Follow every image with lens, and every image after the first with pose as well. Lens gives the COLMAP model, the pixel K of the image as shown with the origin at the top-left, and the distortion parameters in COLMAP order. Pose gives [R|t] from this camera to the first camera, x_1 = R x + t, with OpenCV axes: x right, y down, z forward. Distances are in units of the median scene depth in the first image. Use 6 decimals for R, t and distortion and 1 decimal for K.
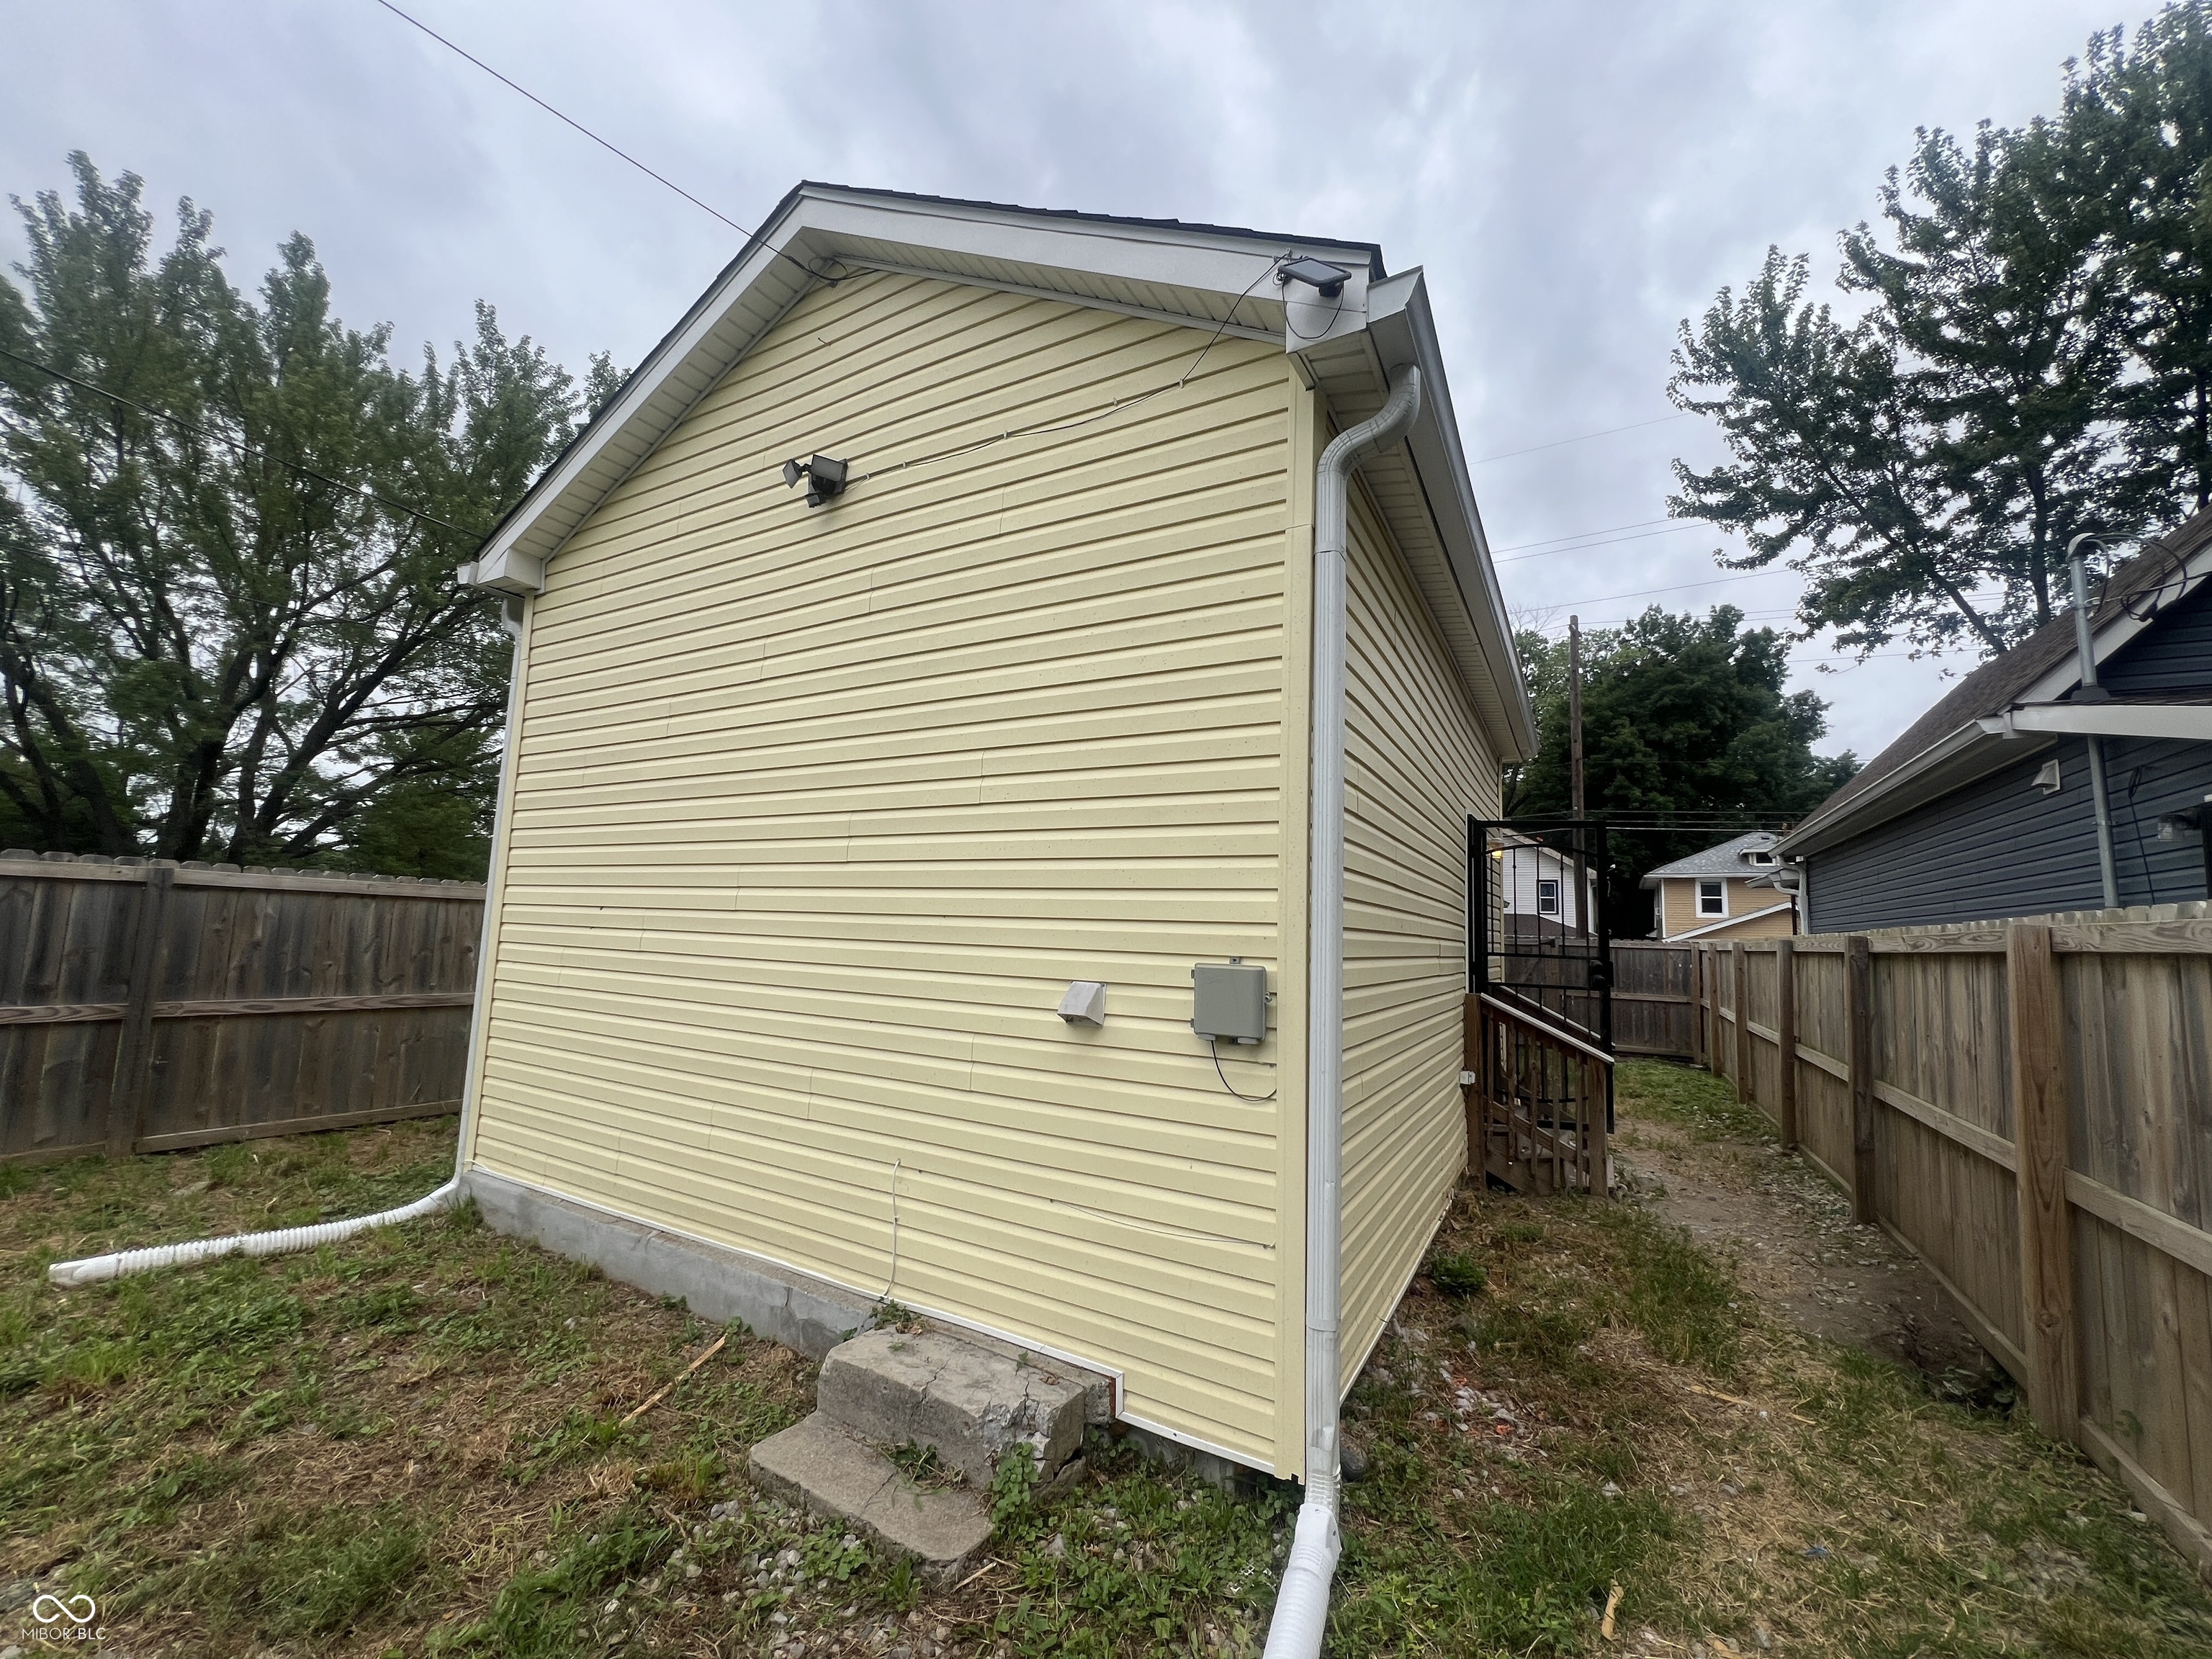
lens RADIAL K [[878.4, 0, 1106.0], [0, 878.4, 829.5], [0, 0, 1]] dist [-0.001107, -0.000222]
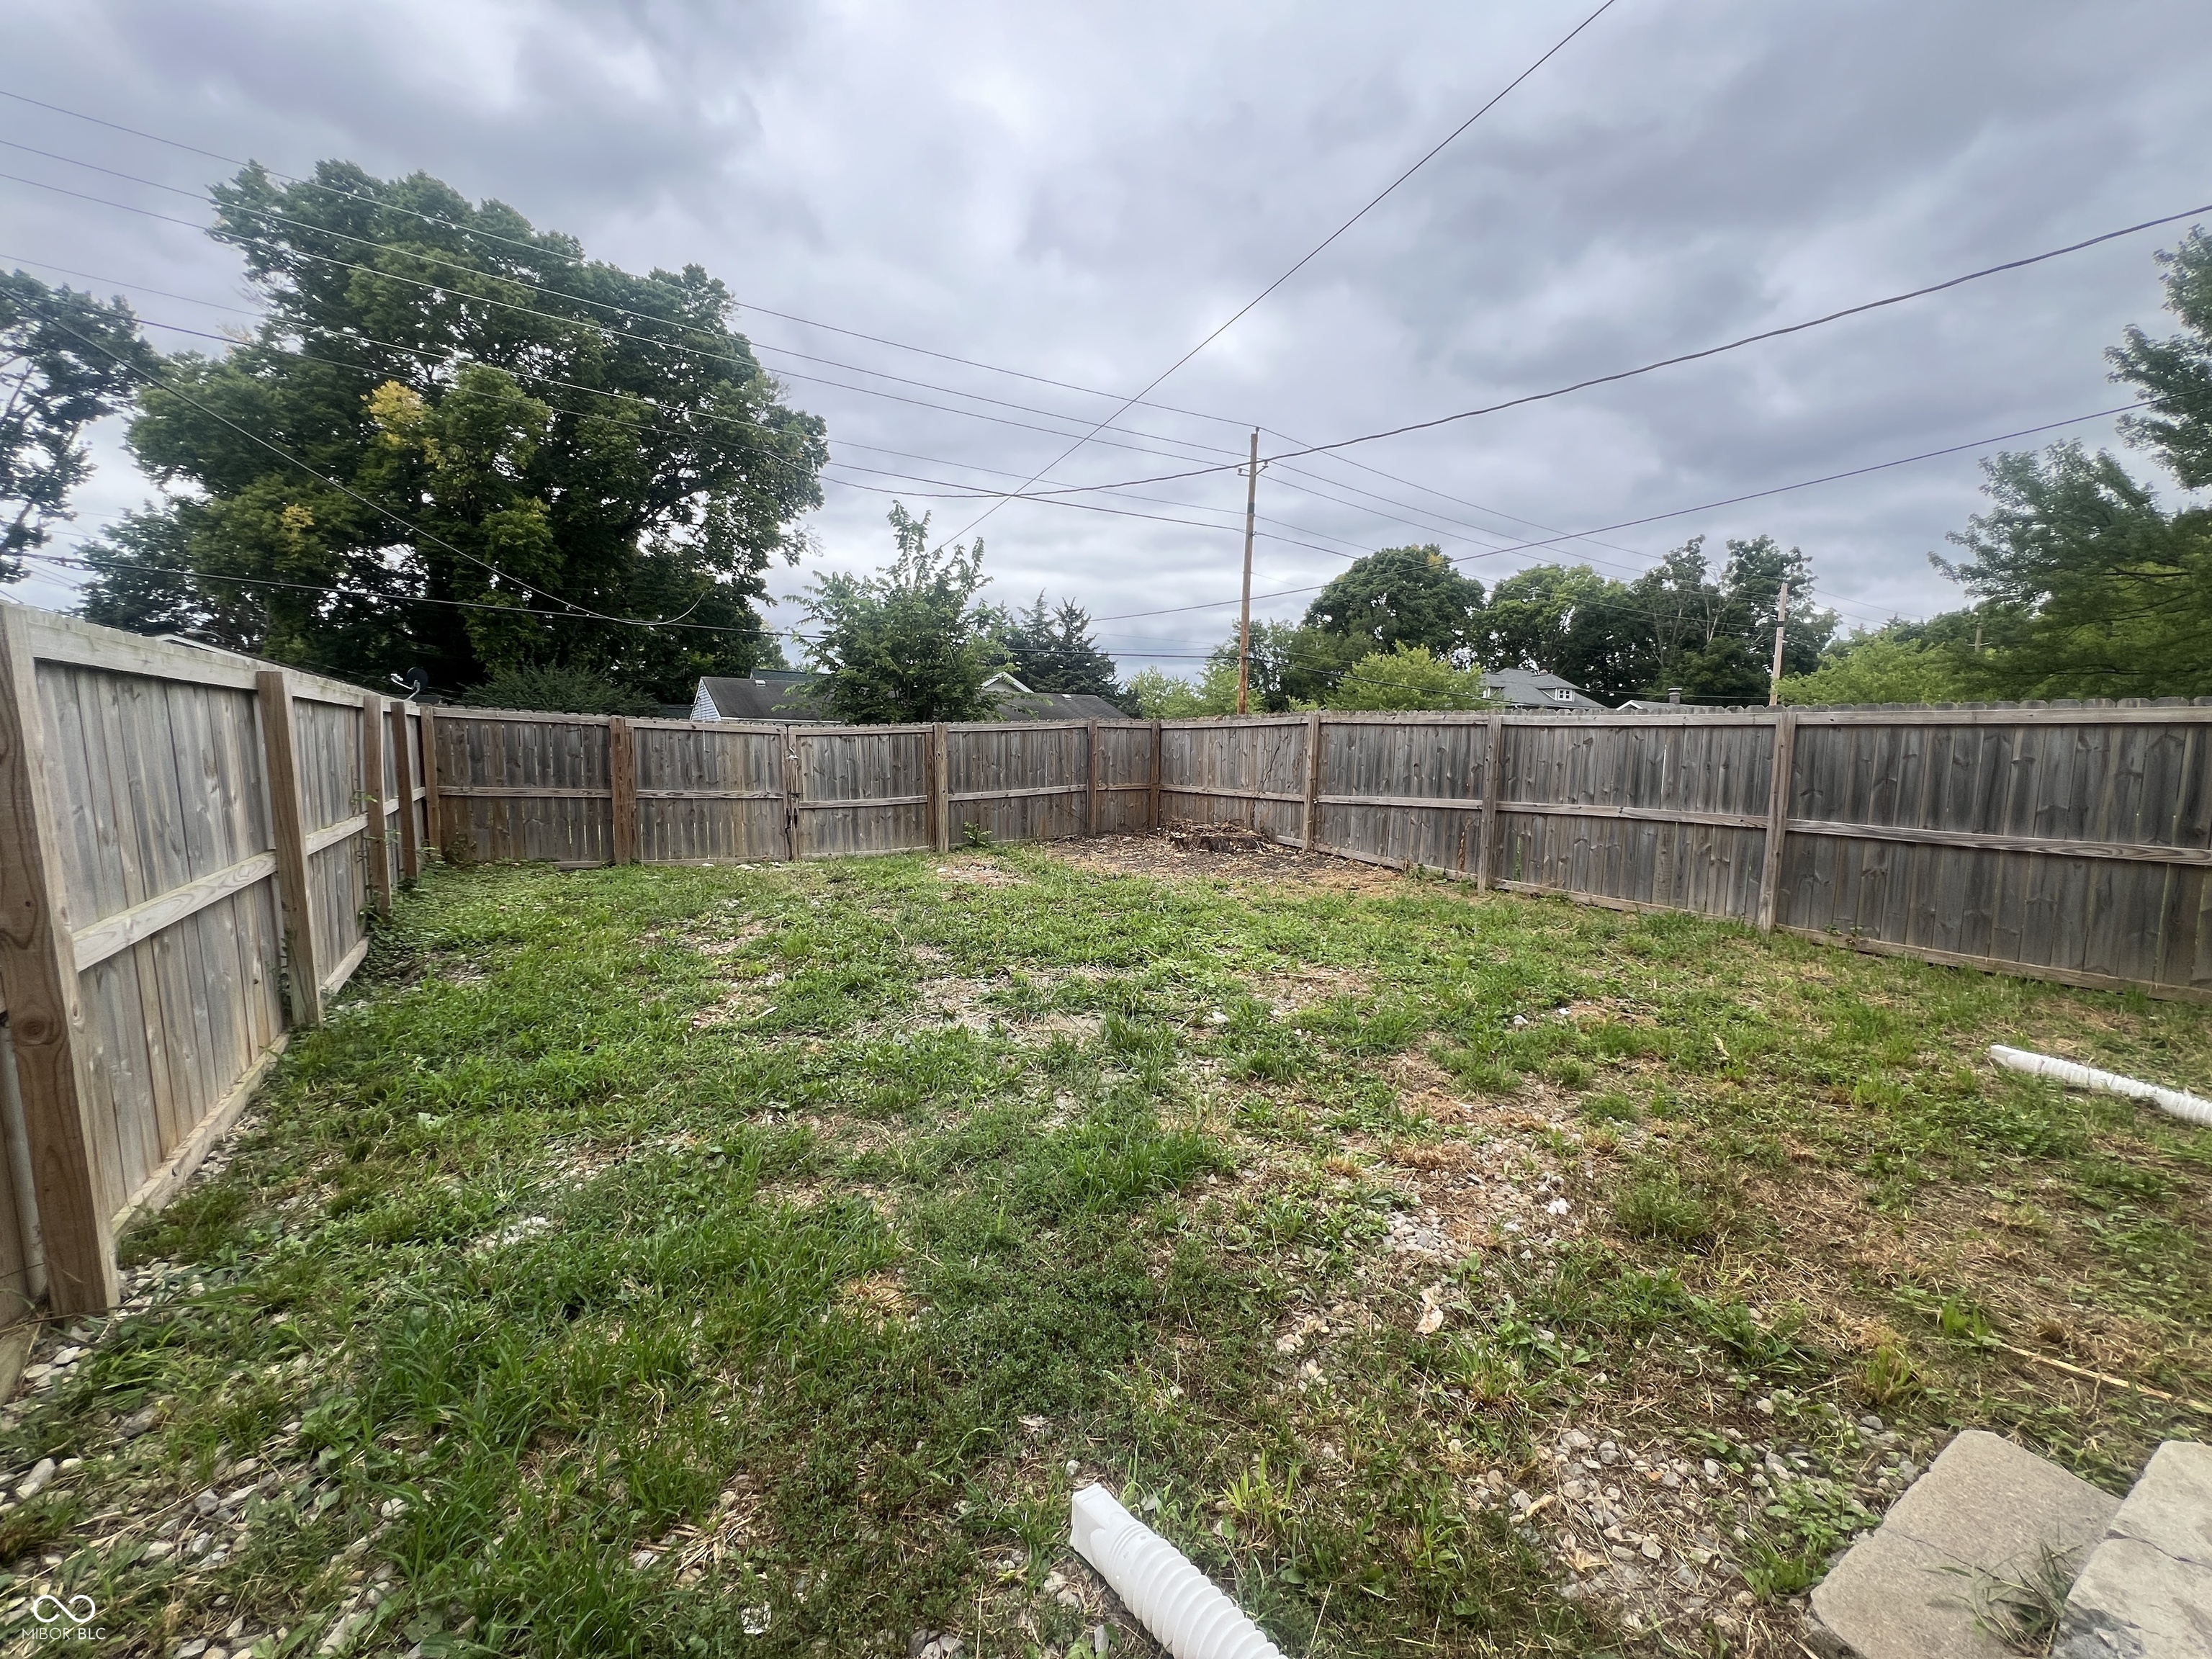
lens RADIAL K [[878.4, 0, 1106.0], [0, 878.4, 829.5], [0, 0, 1]] dist [-0.001107, -0.000222]
pose [[-0.487599, 0.048839, -0.871701, 0.384587], [0.075189, 0.997074, 0.013805, 0.086827], [0.869824, -0.058811, -0.489844, 0.493711]]
